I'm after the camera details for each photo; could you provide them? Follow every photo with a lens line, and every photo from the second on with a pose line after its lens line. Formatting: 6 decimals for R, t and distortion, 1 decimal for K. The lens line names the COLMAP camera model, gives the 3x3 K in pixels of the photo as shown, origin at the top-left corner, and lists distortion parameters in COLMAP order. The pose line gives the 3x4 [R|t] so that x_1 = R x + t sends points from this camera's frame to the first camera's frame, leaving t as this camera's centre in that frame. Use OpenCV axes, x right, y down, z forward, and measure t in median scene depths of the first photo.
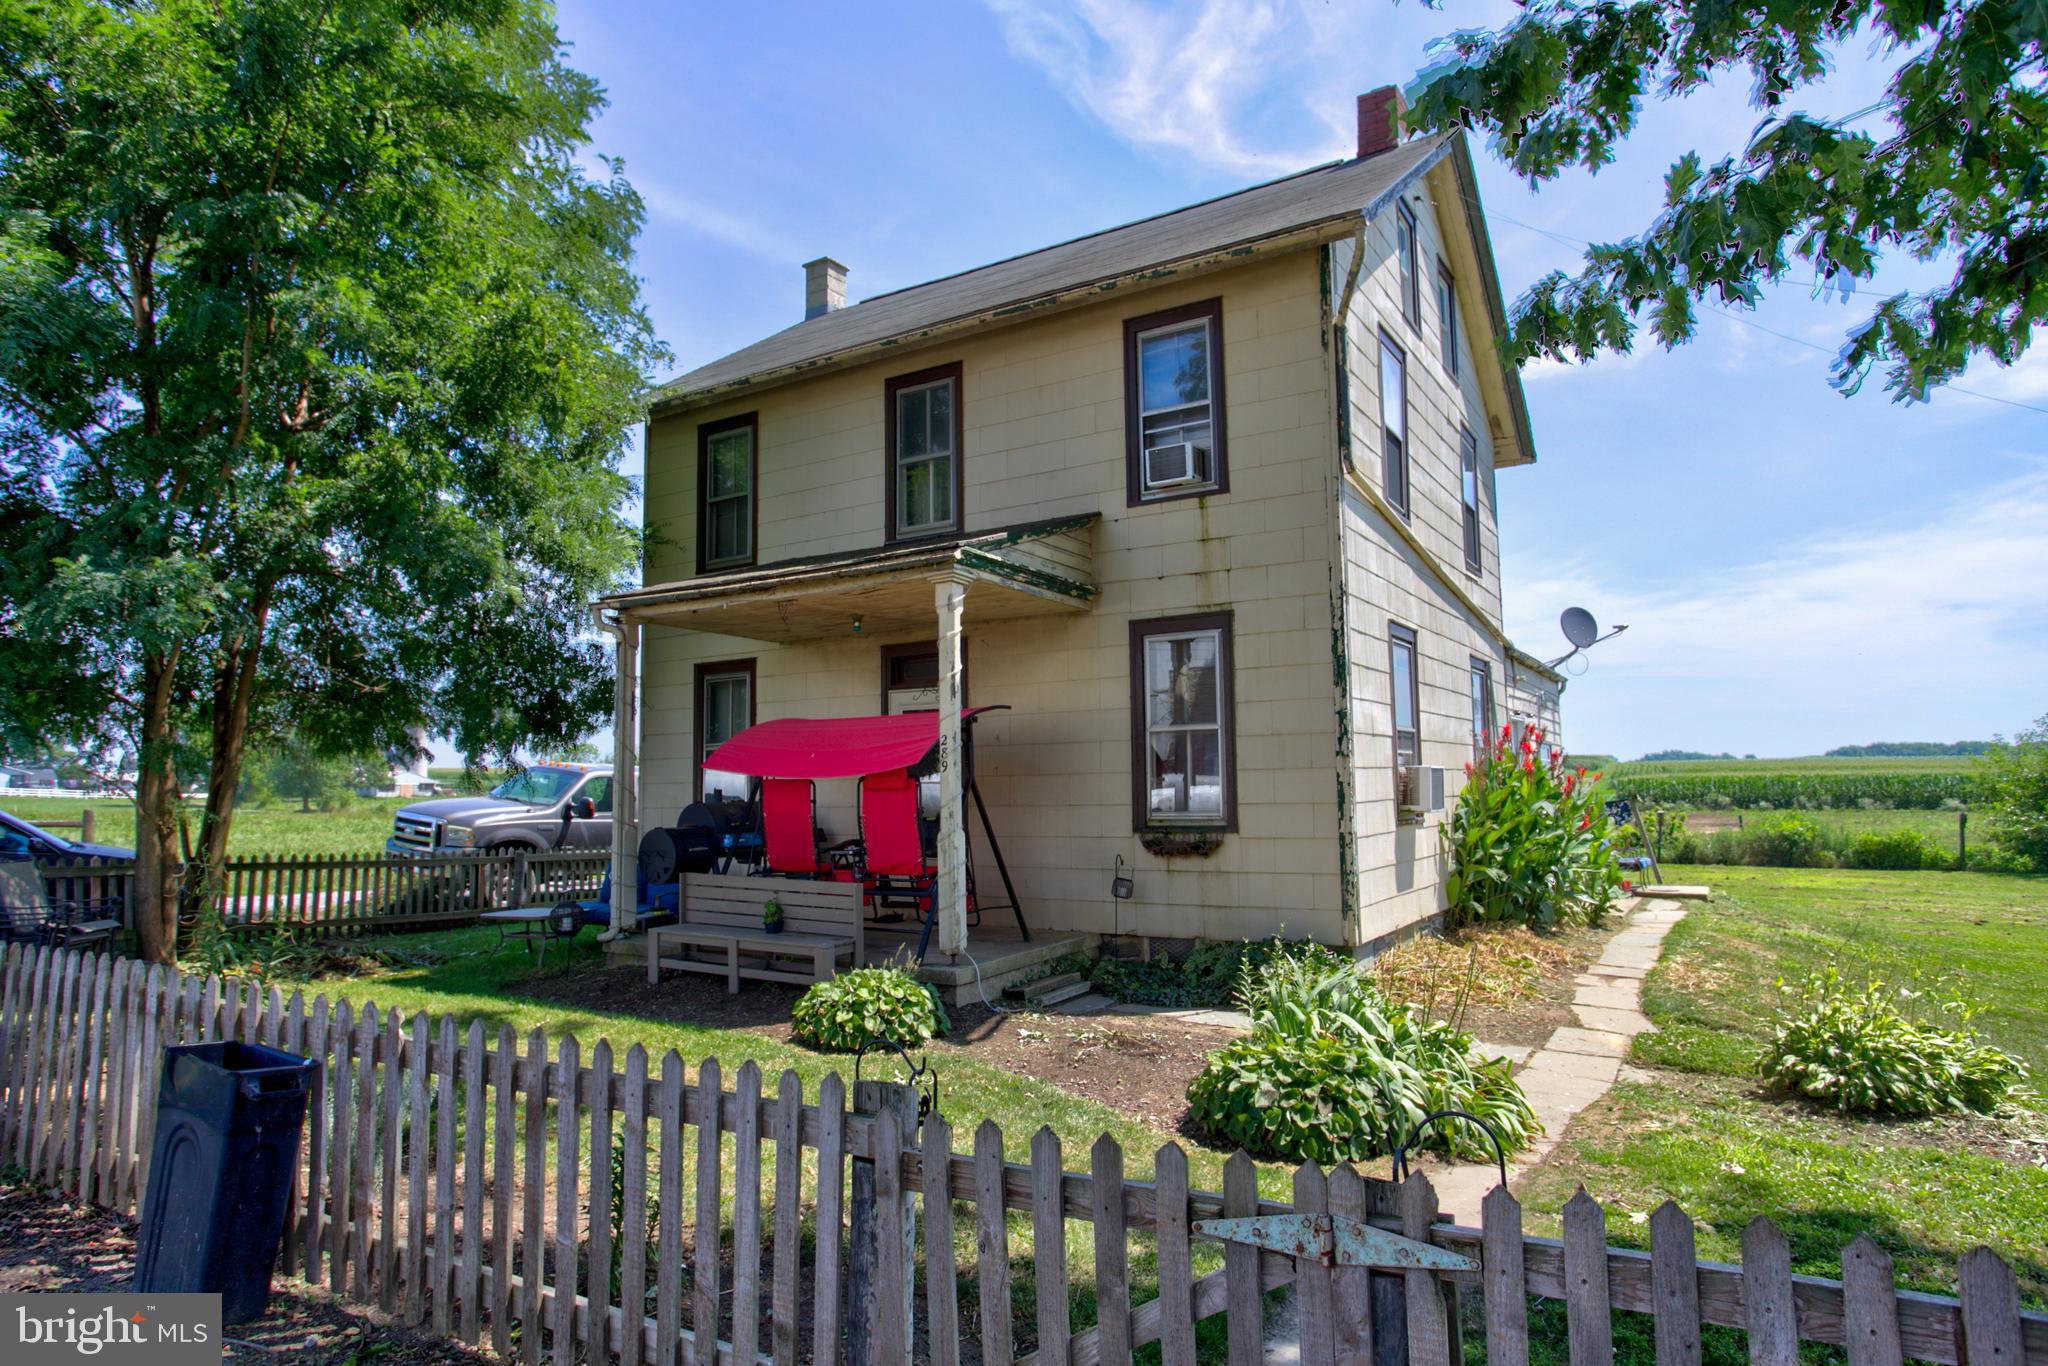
lens RADIAL K [[1190.8, 0, 1024.0], [0, 1190.8, 683.0], [0, 0, 1]] dist [-0.038930, 0.038522]
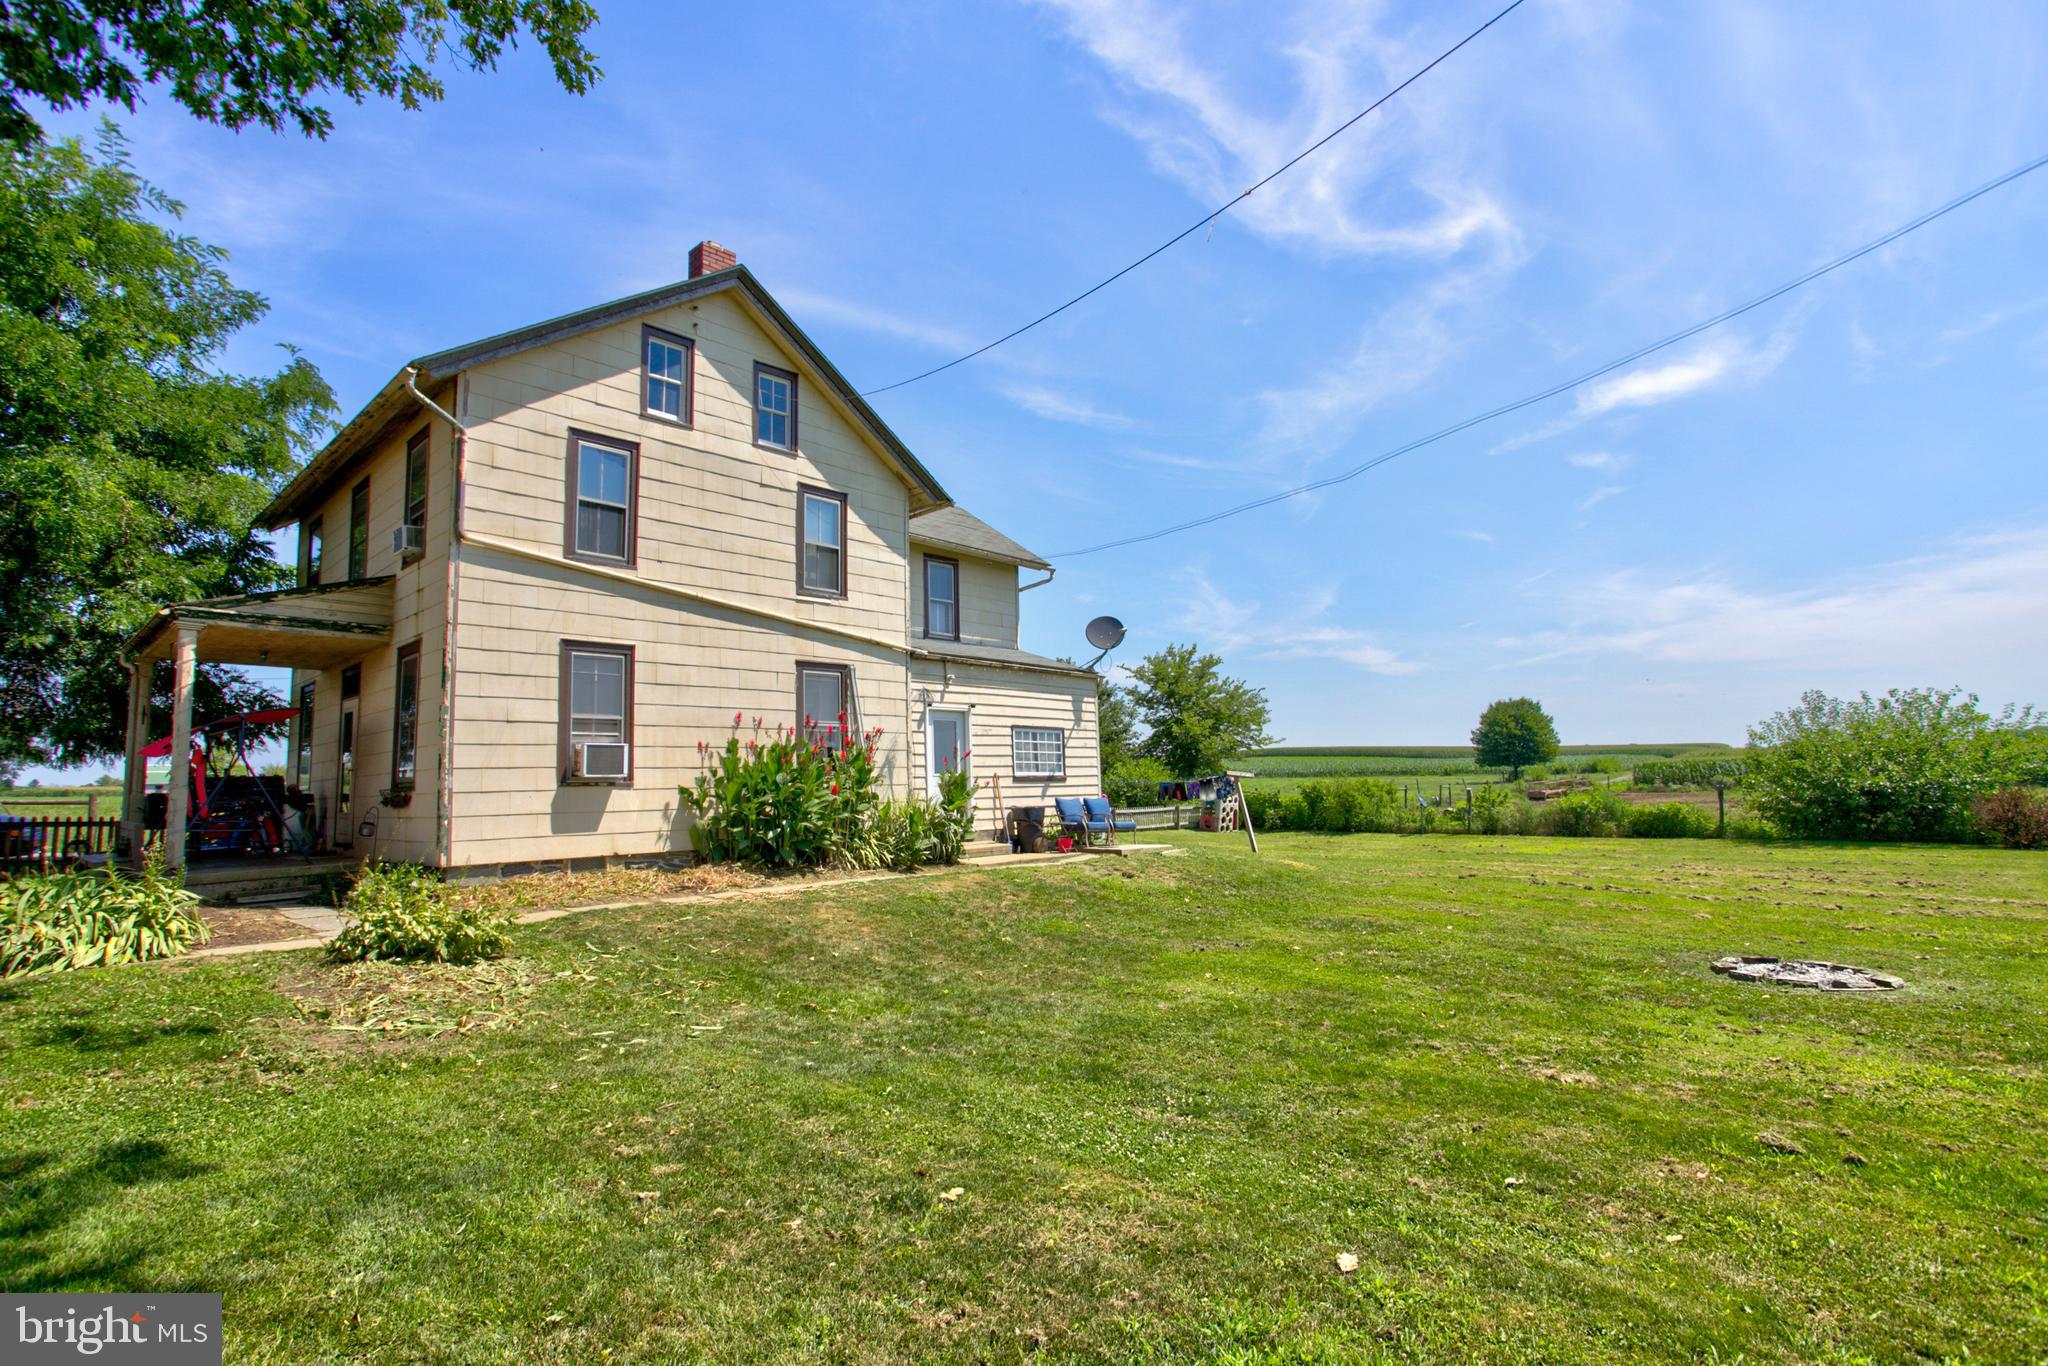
lens RADIAL K [[978.5, 0, 1024.5], [0, 978.5, 679.7], [0, 0, 1]] dist [-0.014111, 0.000602]
pose [[0.981343, -0.032348, -0.189525, 0.869827], [0.029282, 0.999391, -0.018957, 0.025903], [0.190023, 0.013054, 0.981693, -0.019620]]
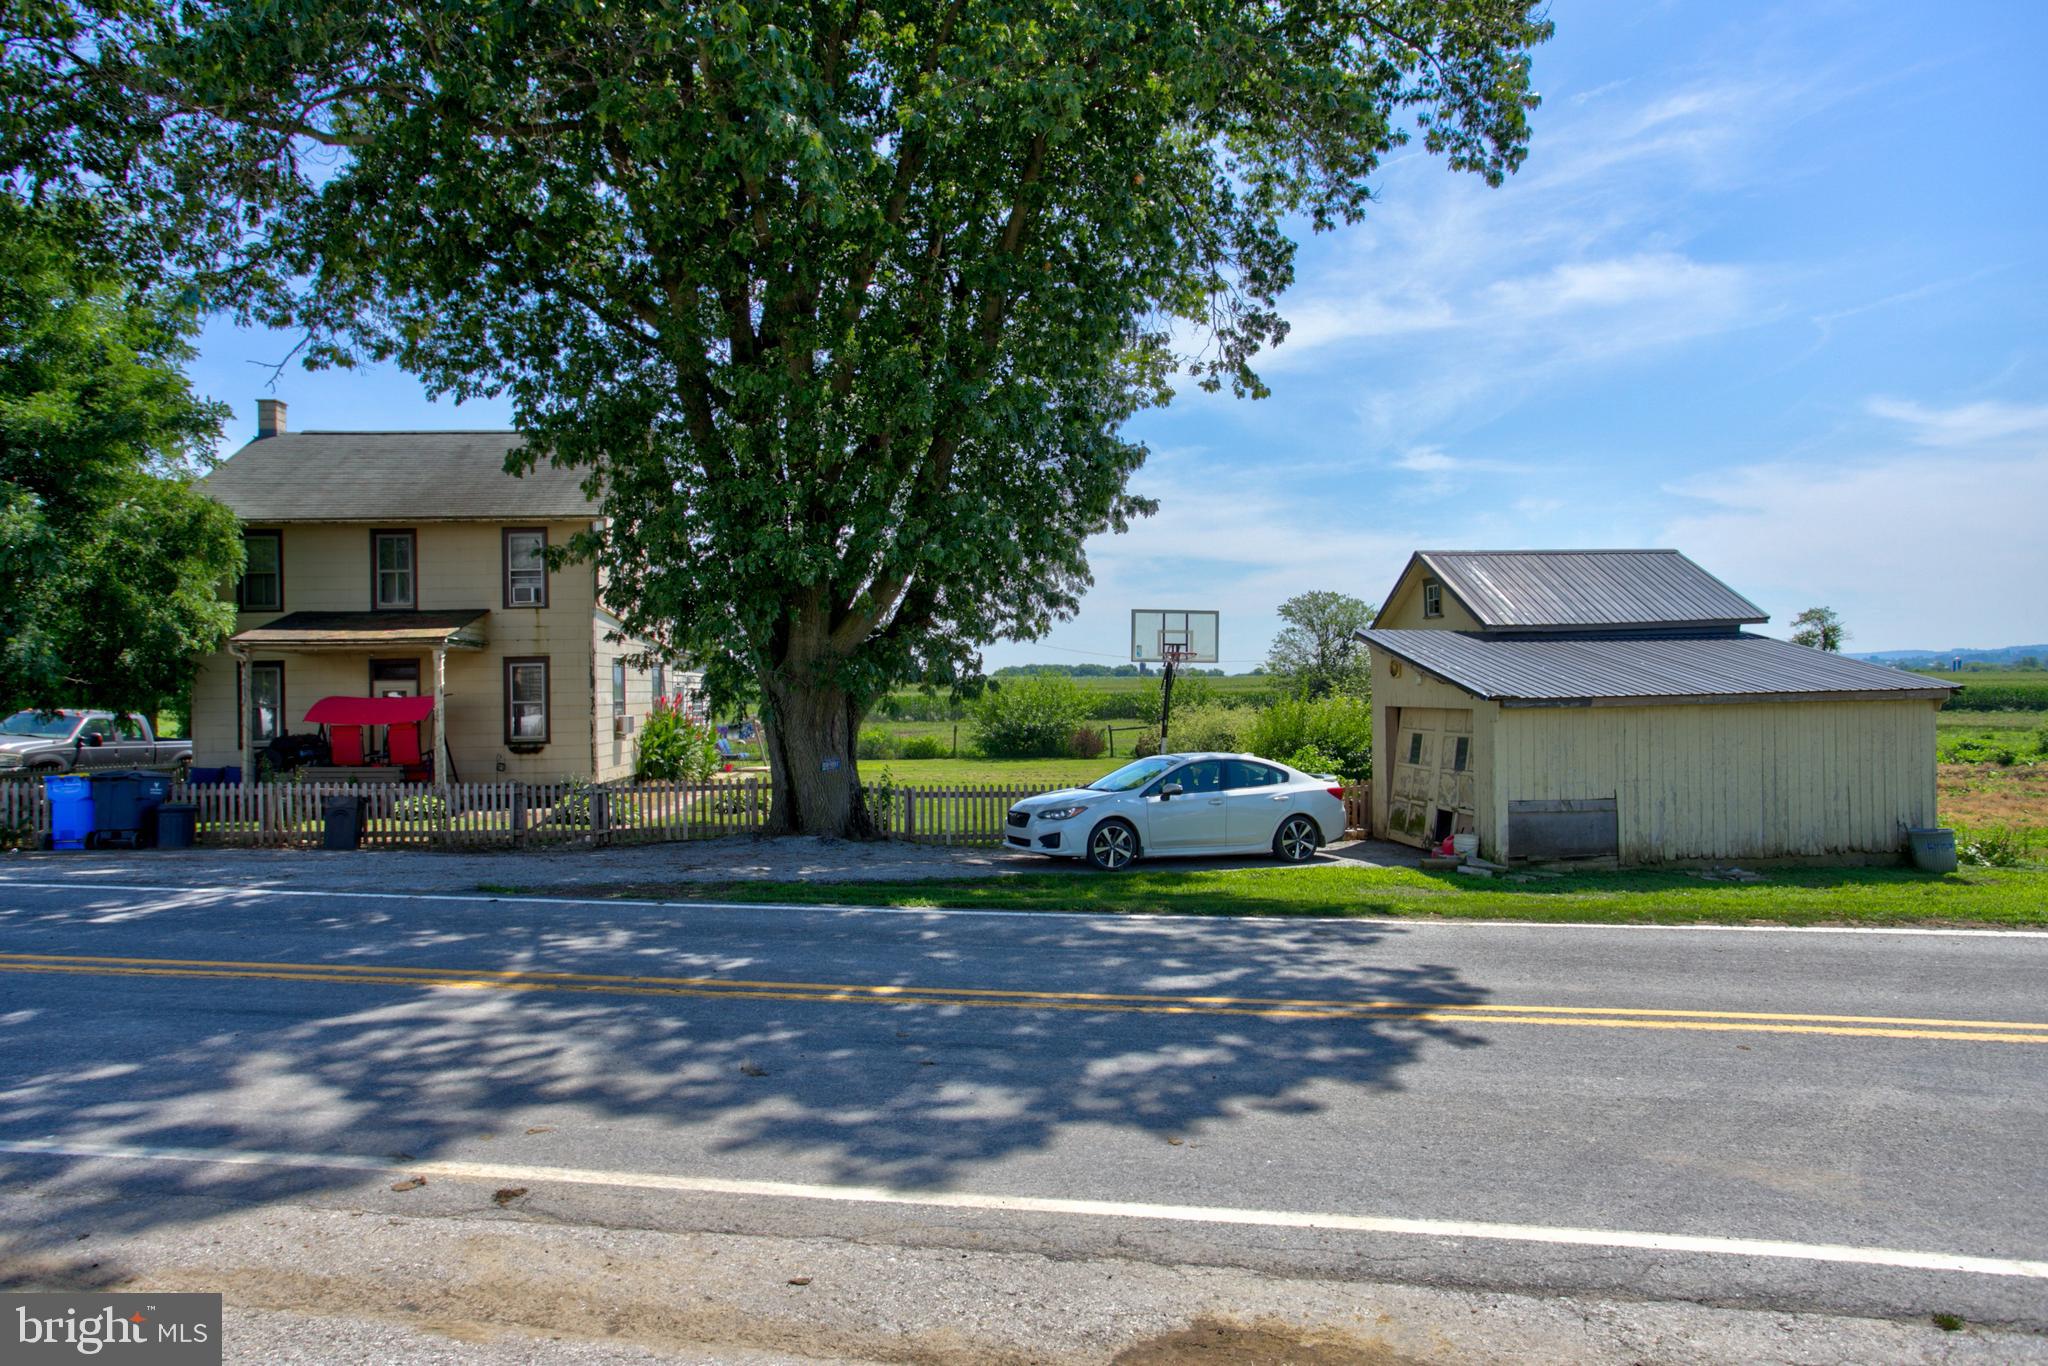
lens RADIAL K [[1192.8, 0, 1027.9], [0, 1192.8, 688.4], [0, 0, 1]] dist [-0.050830, 0.049690]
pose [[0.815619, 0.002398, 0.578585, -0.347155], [-0.047330, 0.996917, 0.062588, -0.152599], [-0.576650, -0.078432, 0.813217, -1.258459]]
